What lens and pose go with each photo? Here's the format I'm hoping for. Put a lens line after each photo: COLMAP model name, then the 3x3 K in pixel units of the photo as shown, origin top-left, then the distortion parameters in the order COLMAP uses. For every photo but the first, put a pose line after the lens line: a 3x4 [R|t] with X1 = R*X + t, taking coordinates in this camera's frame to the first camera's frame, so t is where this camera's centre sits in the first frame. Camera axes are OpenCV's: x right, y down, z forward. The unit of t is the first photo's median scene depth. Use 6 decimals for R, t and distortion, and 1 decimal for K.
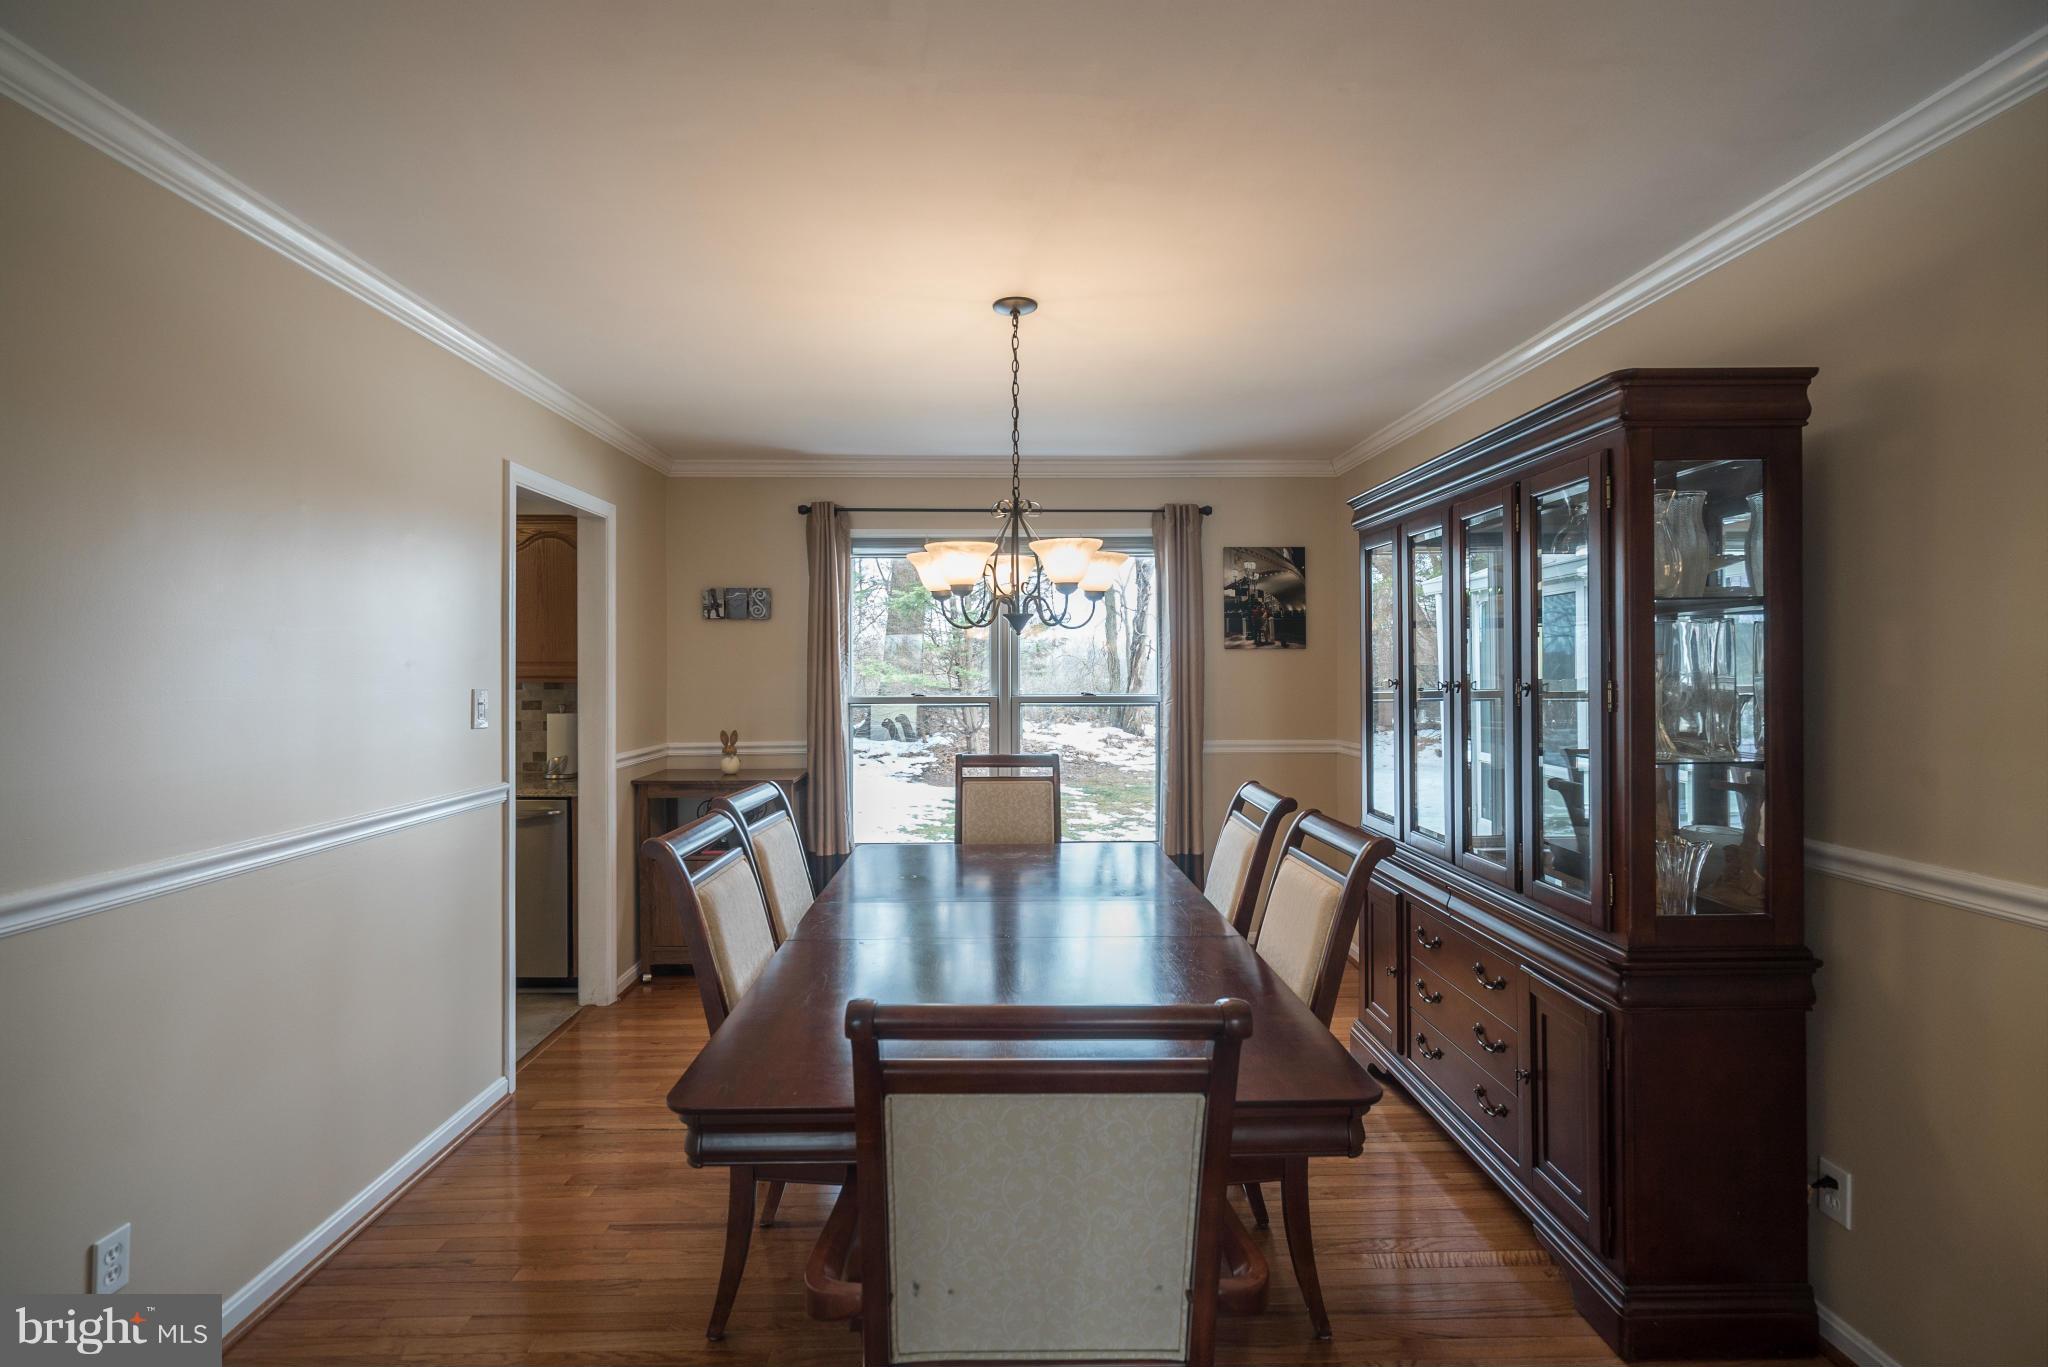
lens RADIAL K [[898.2, 0, 1018.6], [0, 898.2, 673.2], [0, 0, 1]] dist [0.000067, 0.000263]
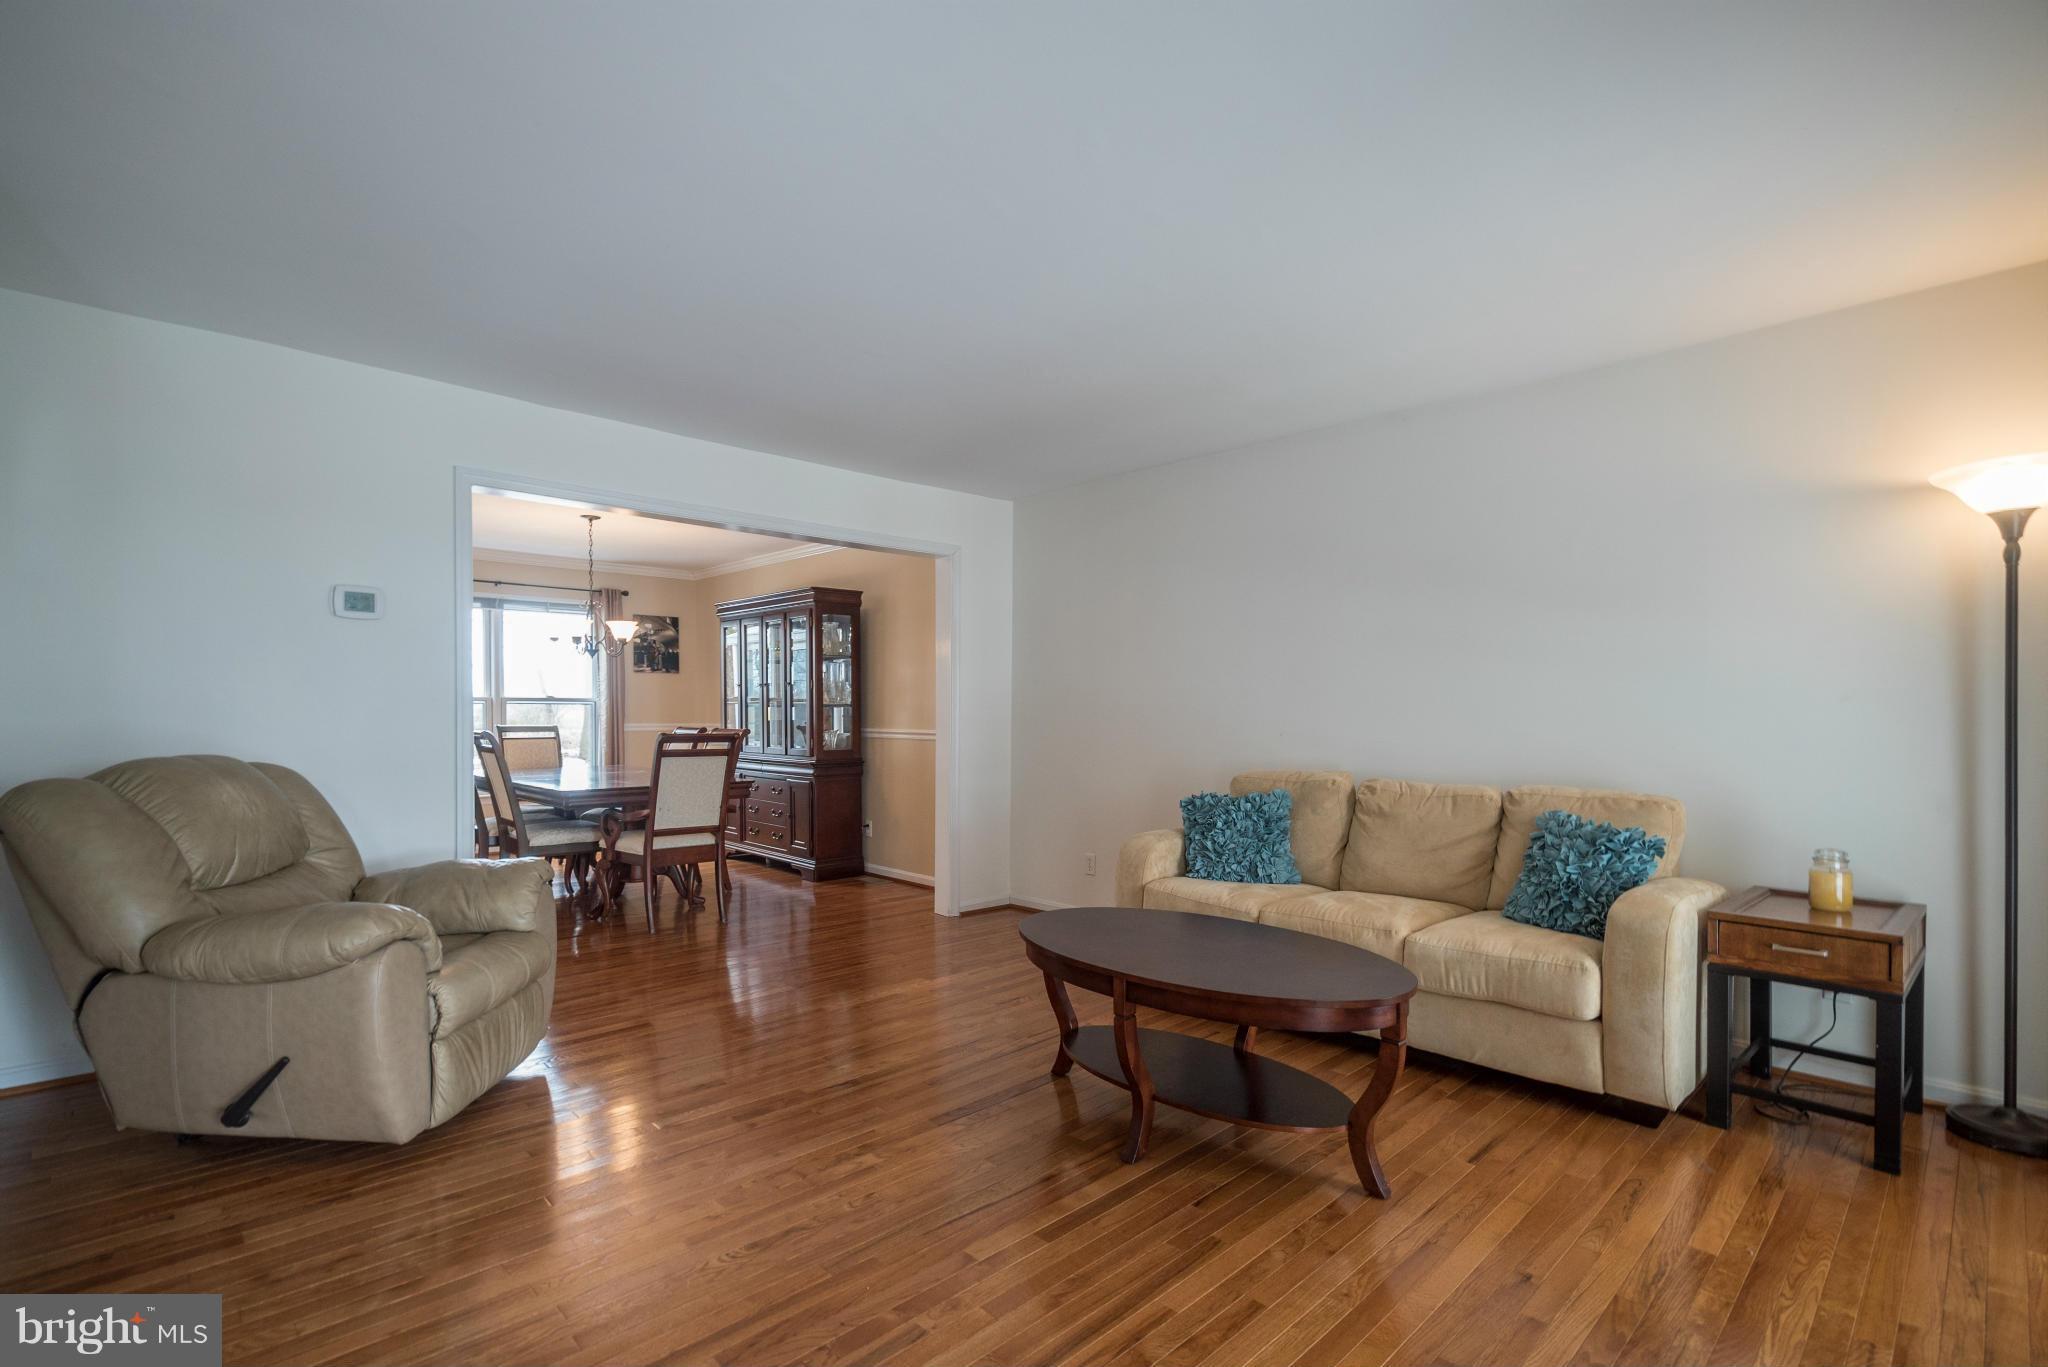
lens RADIAL K [[956.6, 0, 1024.4], [0, 956.6, 727.9], [0, 0, 1]] dist [-0.001464, 0.000425]
pose [[0.724310, -0.006175, 0.689447, -0.908439], [0.000481, 0.999964, 0.008451, 0.119959], [-0.689474, -0.005789, 0.724287, -1.581410]]
